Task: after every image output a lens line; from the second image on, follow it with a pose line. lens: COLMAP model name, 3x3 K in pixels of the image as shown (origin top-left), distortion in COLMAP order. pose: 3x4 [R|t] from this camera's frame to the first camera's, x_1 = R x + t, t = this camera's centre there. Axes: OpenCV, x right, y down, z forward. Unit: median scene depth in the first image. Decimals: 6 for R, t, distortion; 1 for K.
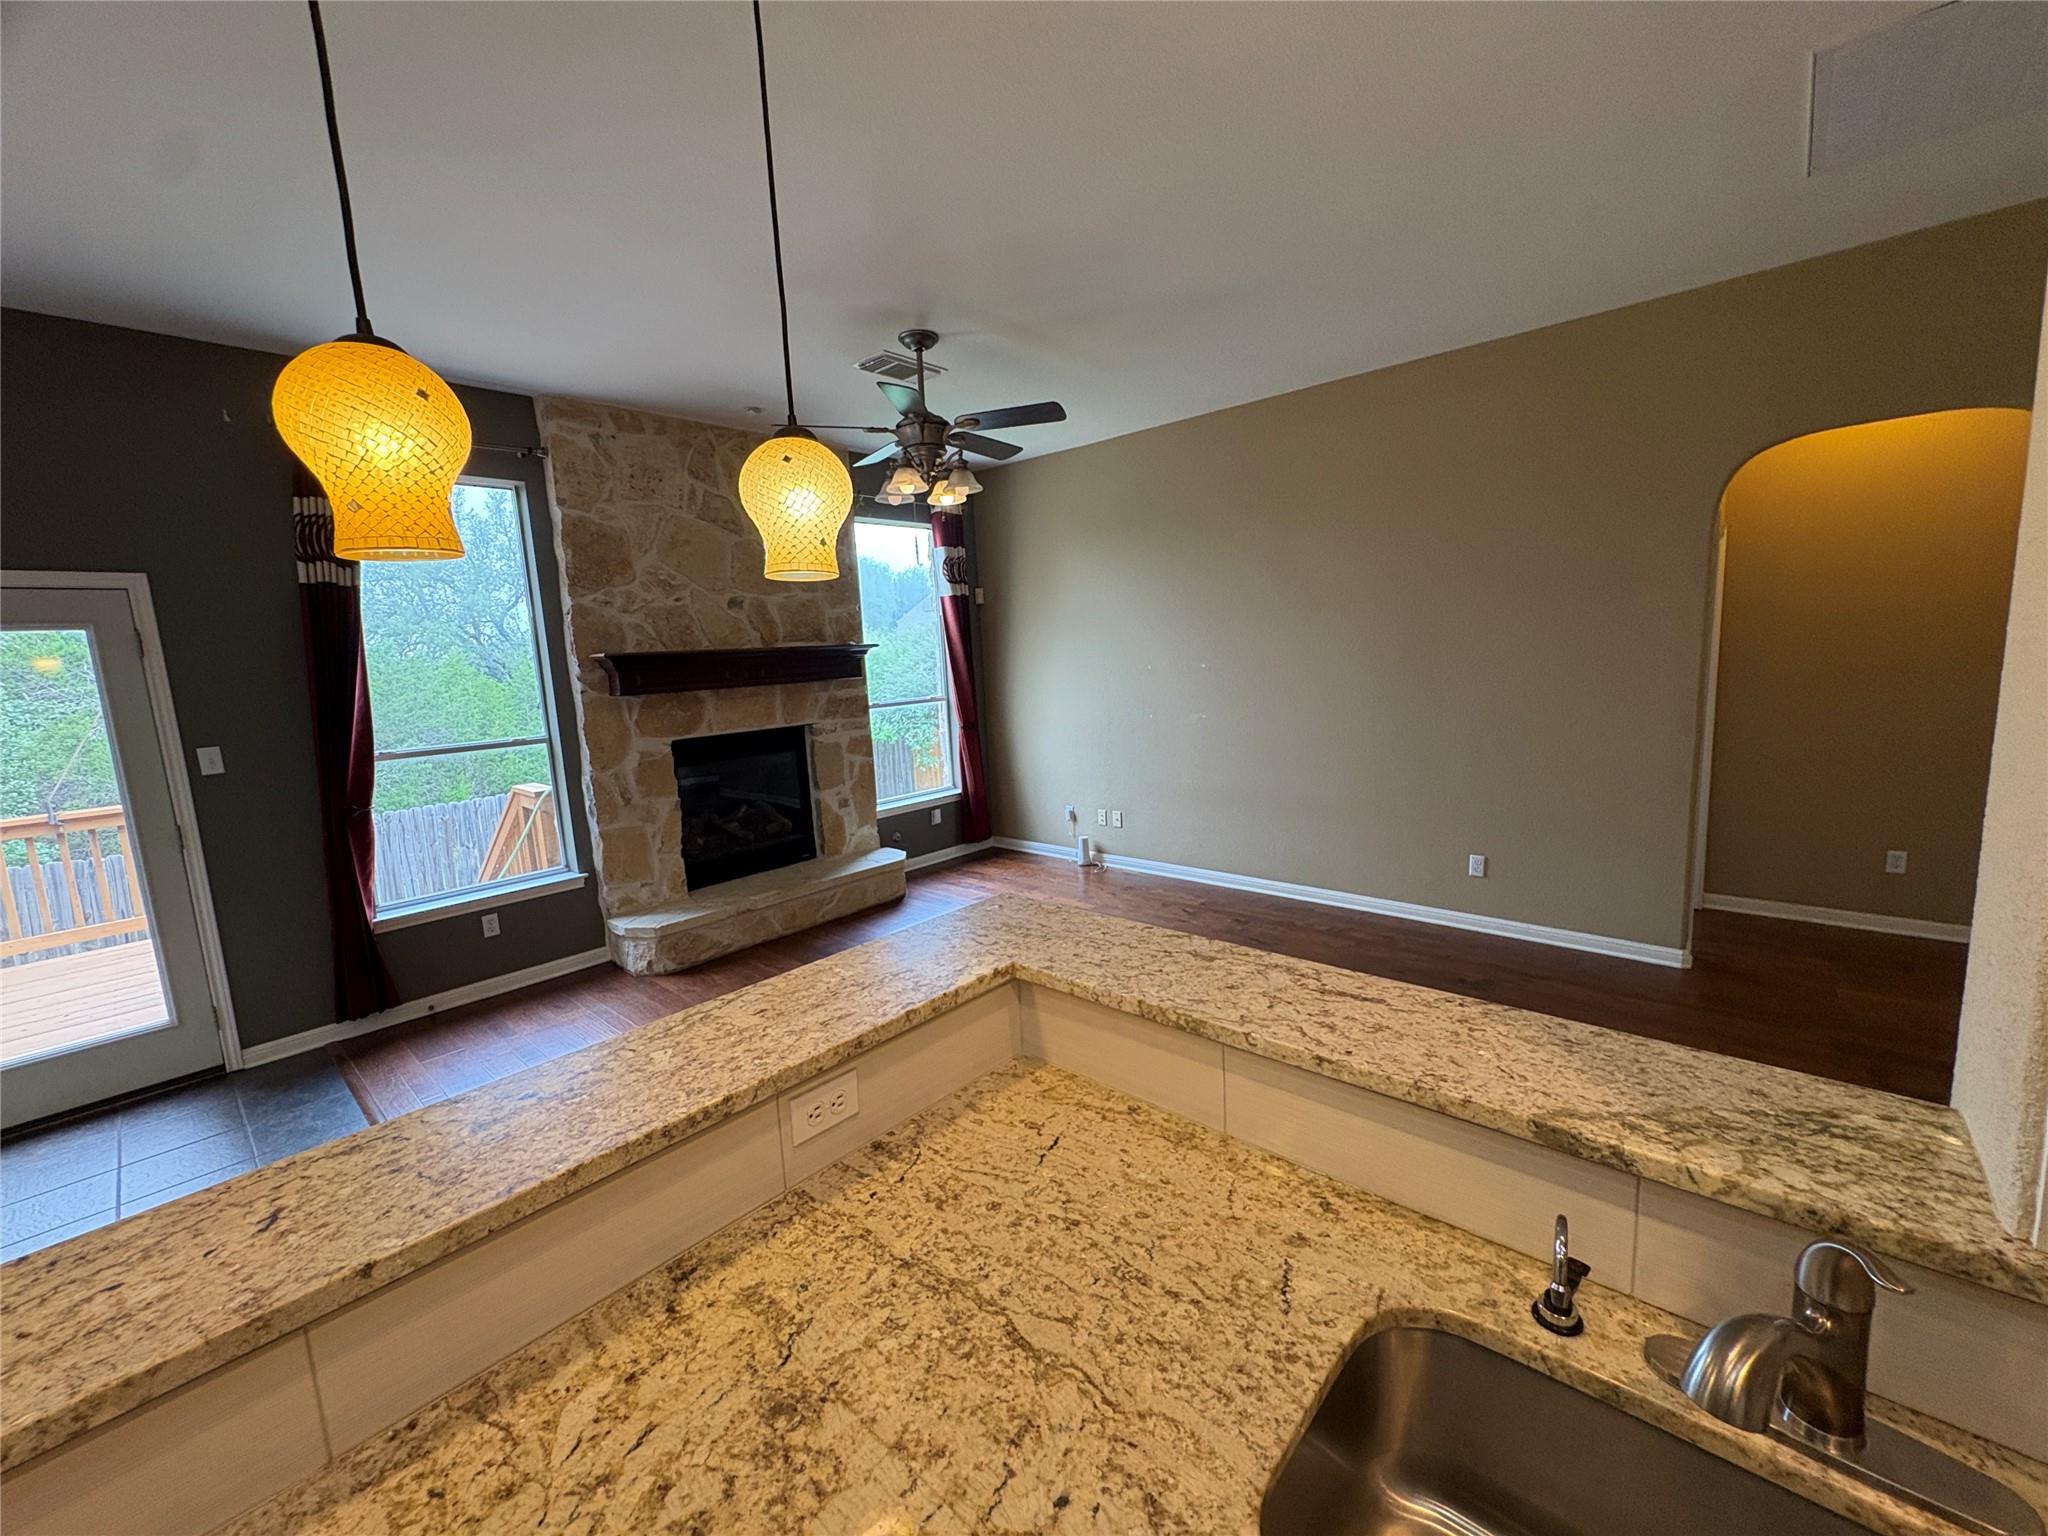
lens RADIAL K [[816.6, 0, 1031.2], [0, 816.6, 763.6], [0, 0, 1]] dist [-0.000445, 0.000296]
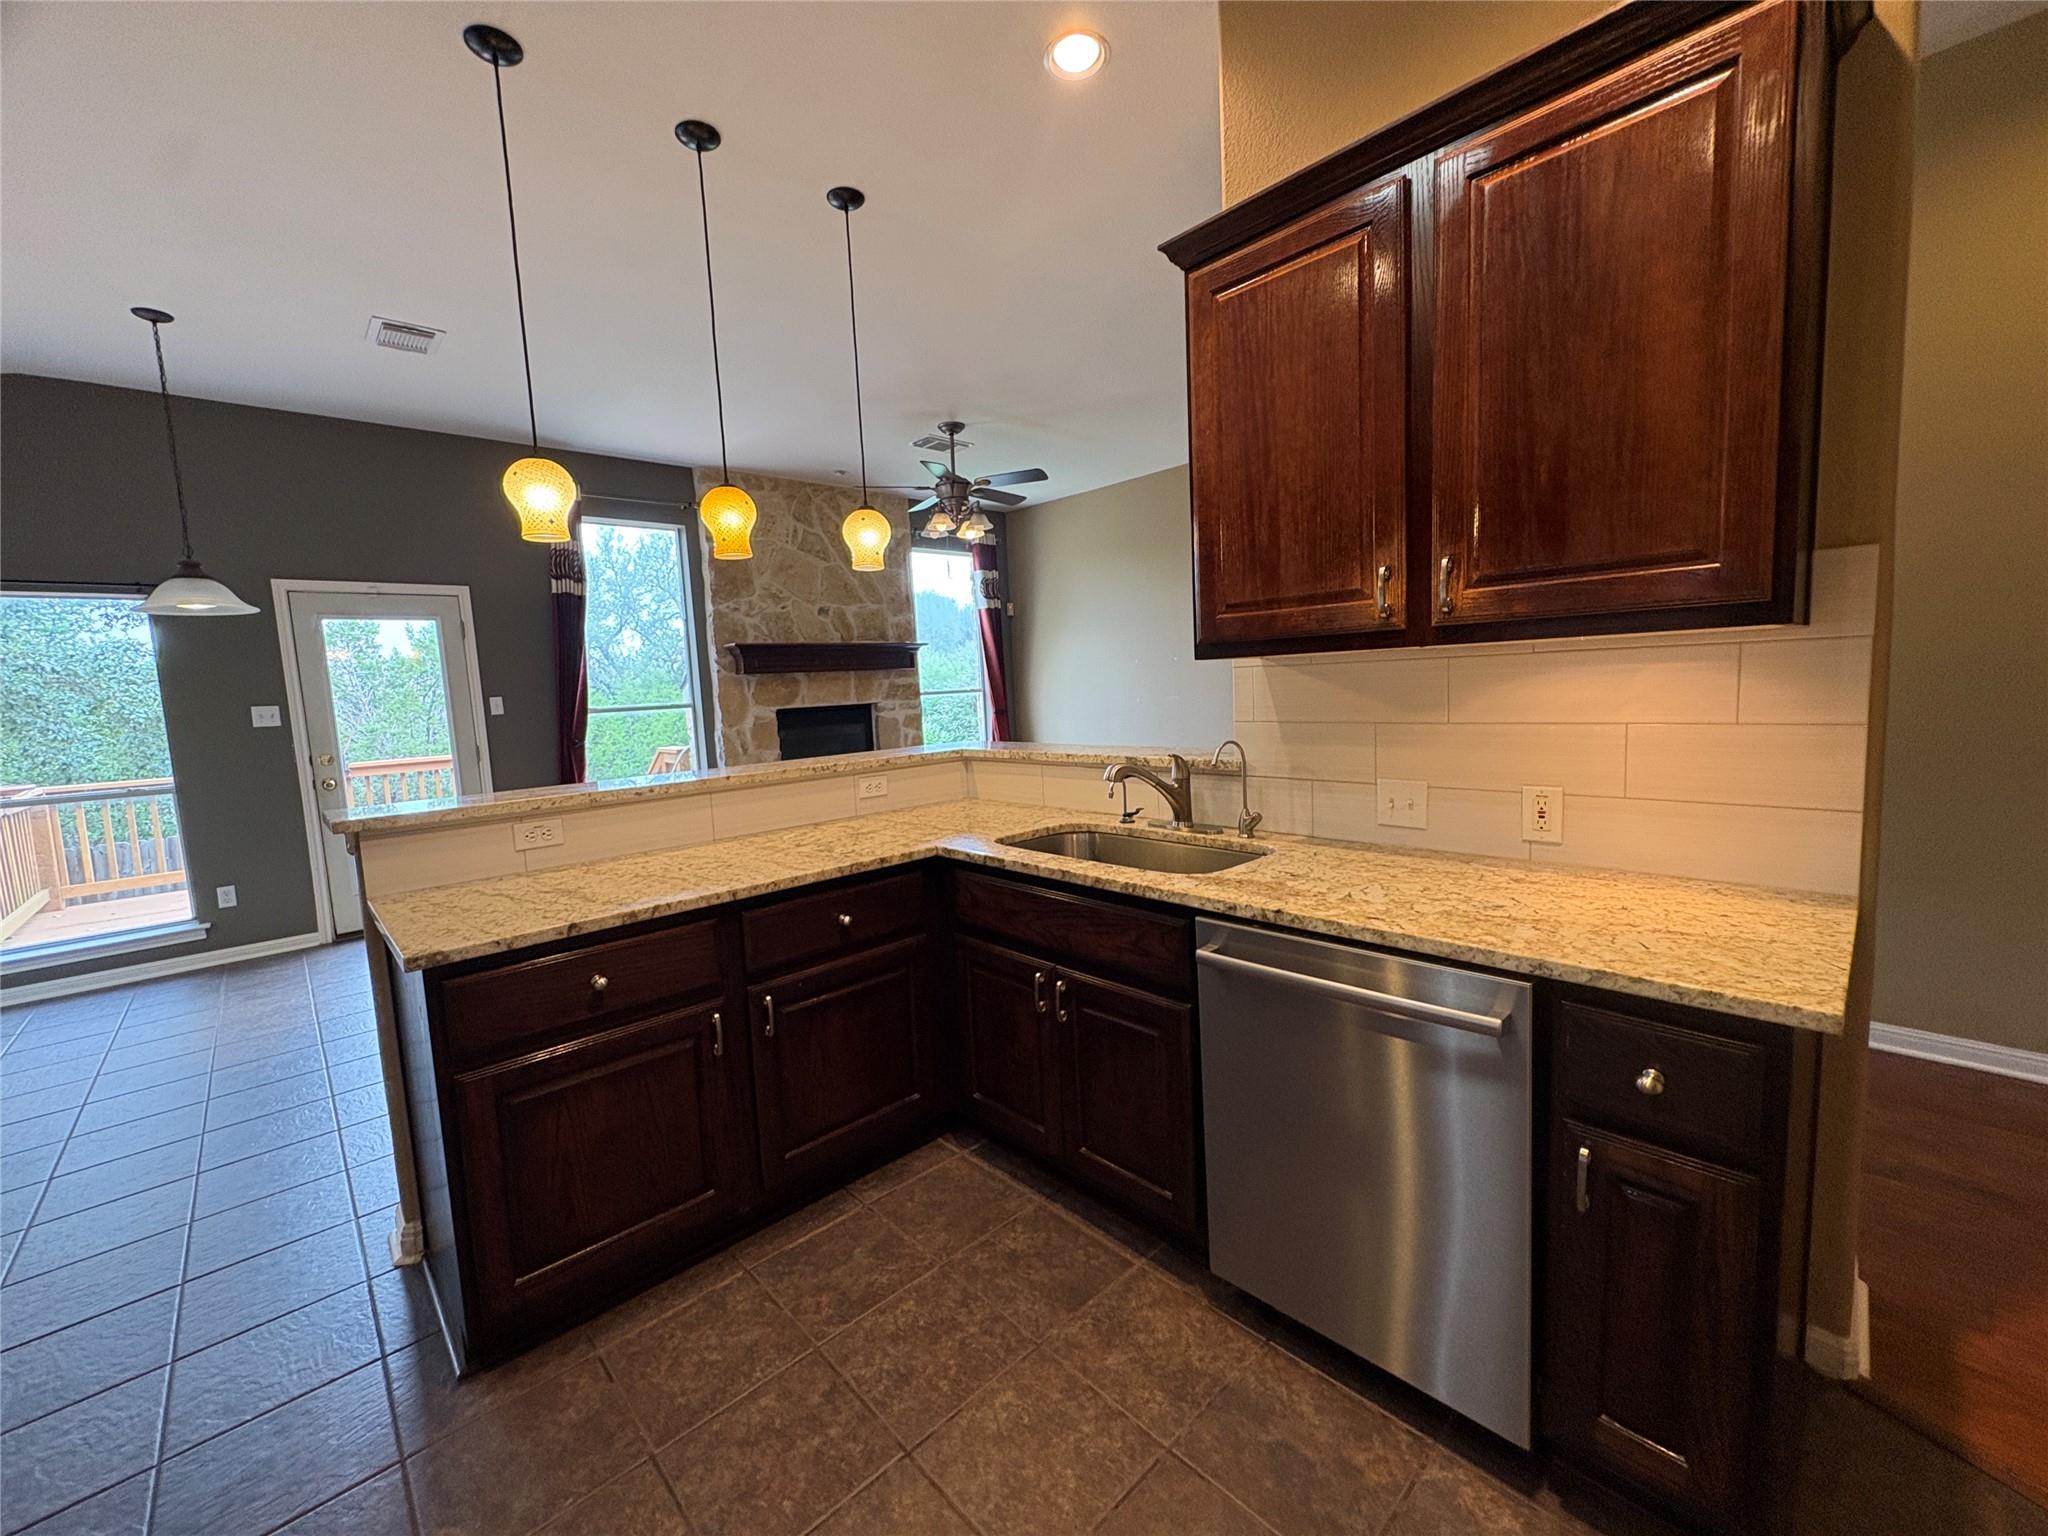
lens RADIAL K [[816.6, 0, 1029.8], [0, 816.6, 763.4], [0, 0, 1]] dist [-0.000445, 0.000296]
pose [[0.996587, 0.010426, -0.081888, 0.103333], [-0.013457, 0.999241, -0.036543, 0.111163], [0.081445, 0.037520, 0.995971, -0.345775]]
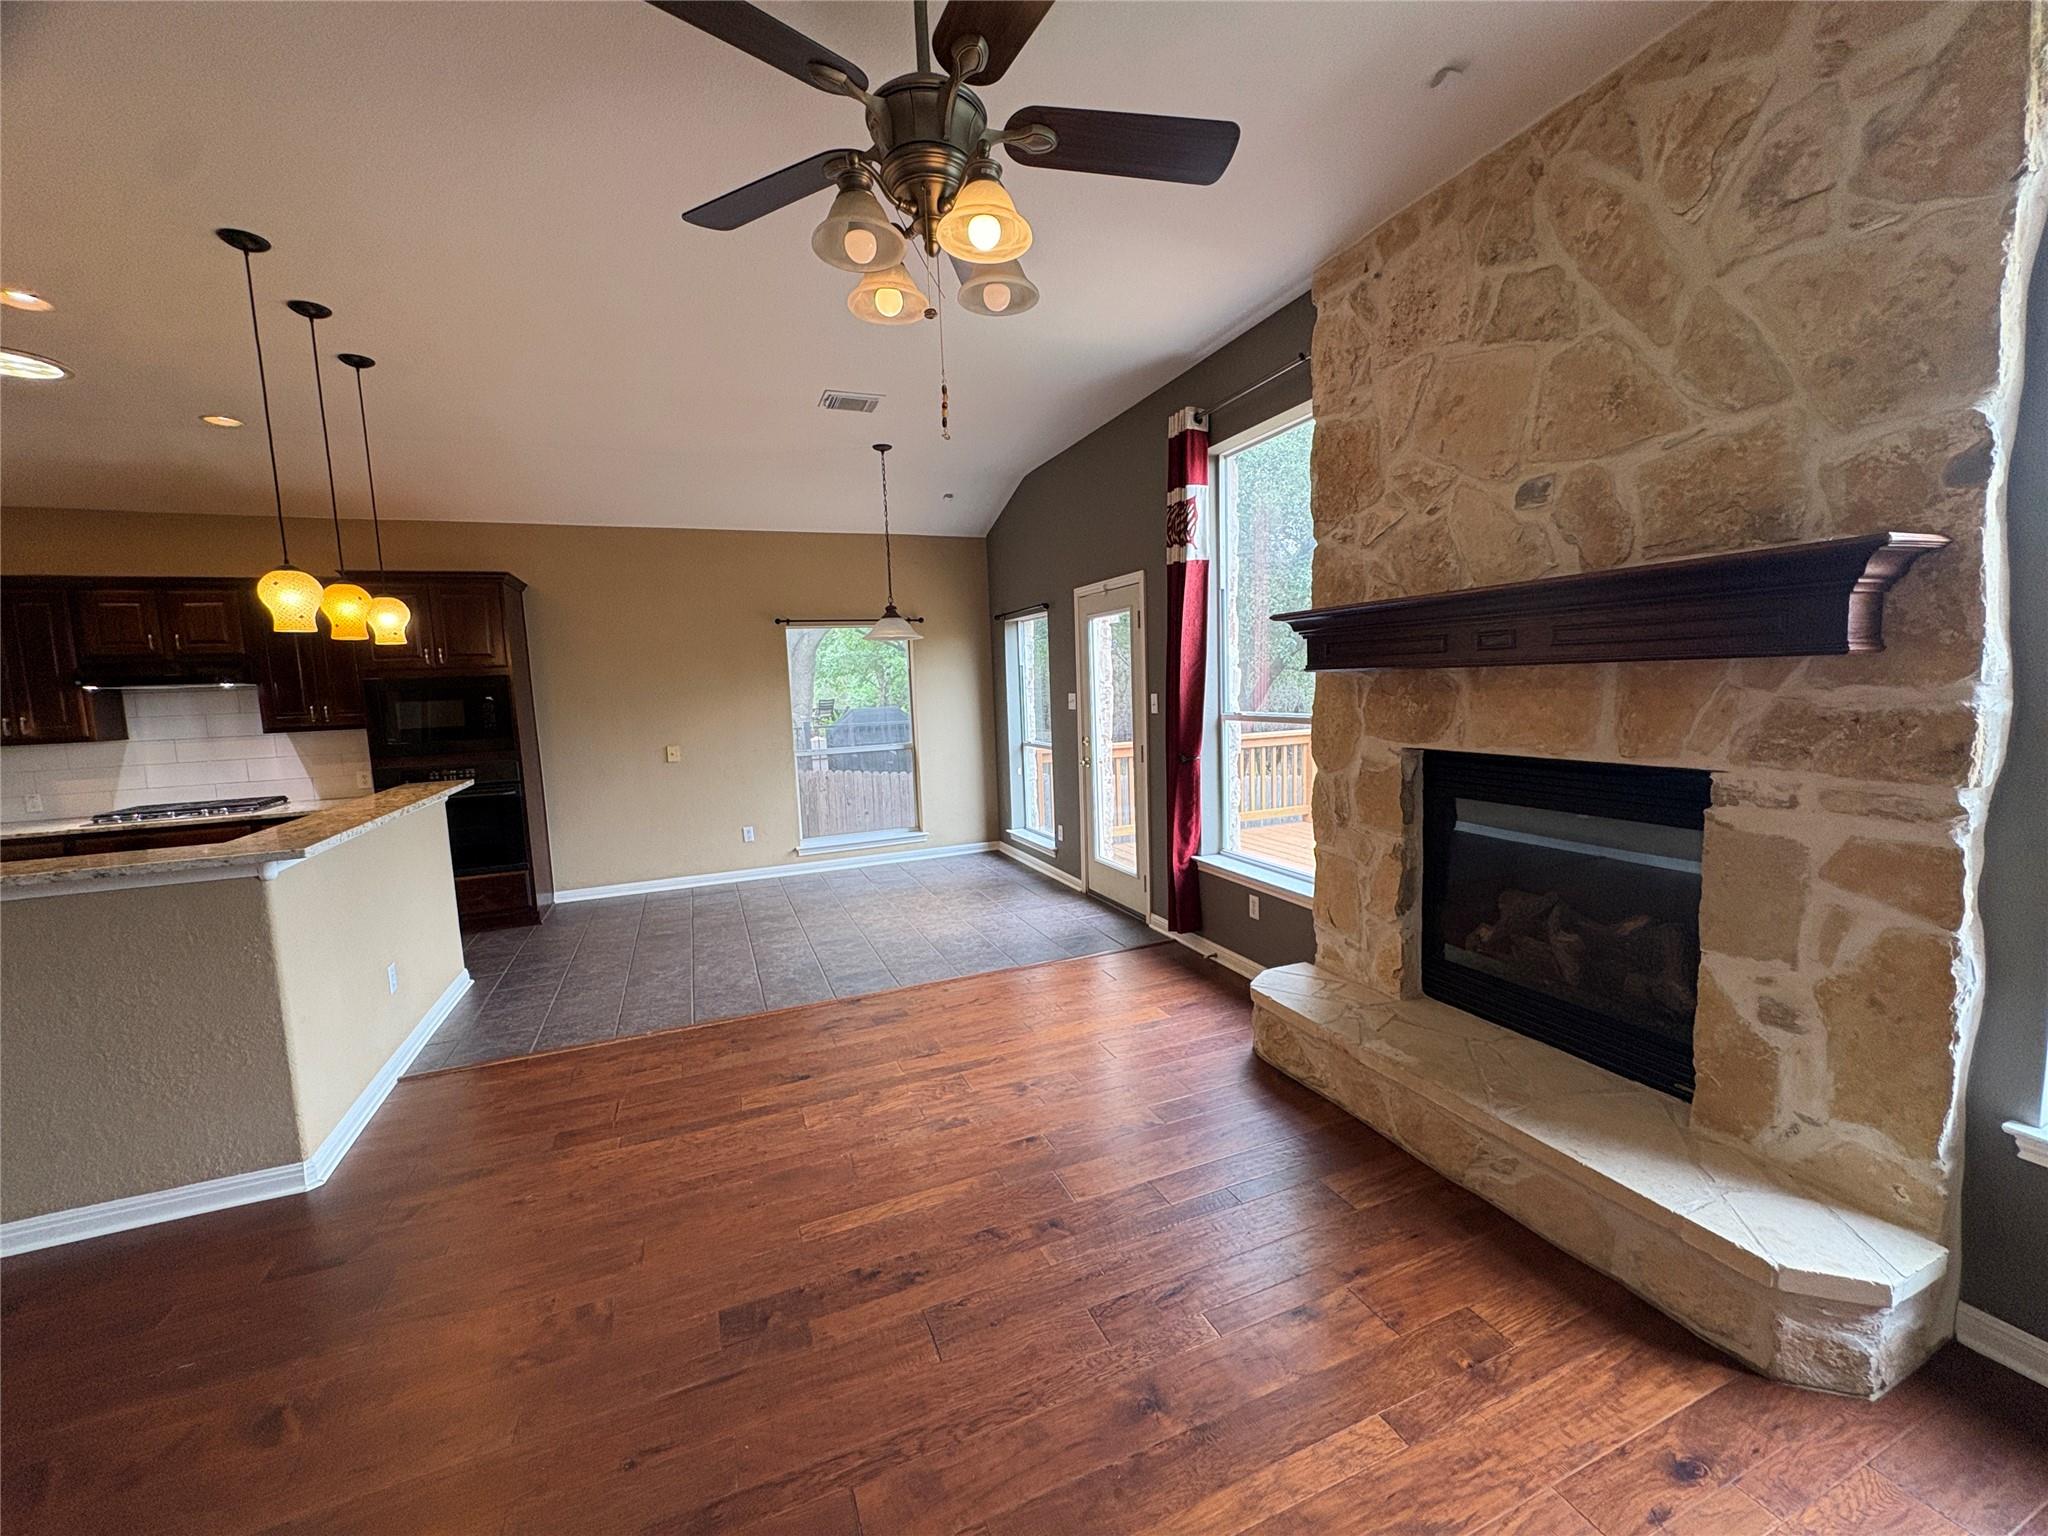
lens RADIAL K [[816.6, 0, 1023.6], [0, 816.6, 763.5], [0, 0, 1]] dist [-0.000445, 0.000296]
pose [[-0.435460, 0.158009, -0.886232, 0.242306], [-0.065946, 0.976231, 0.206458, -0.128975], [0.897789, 0.148348, -0.414689, 1.028078]]
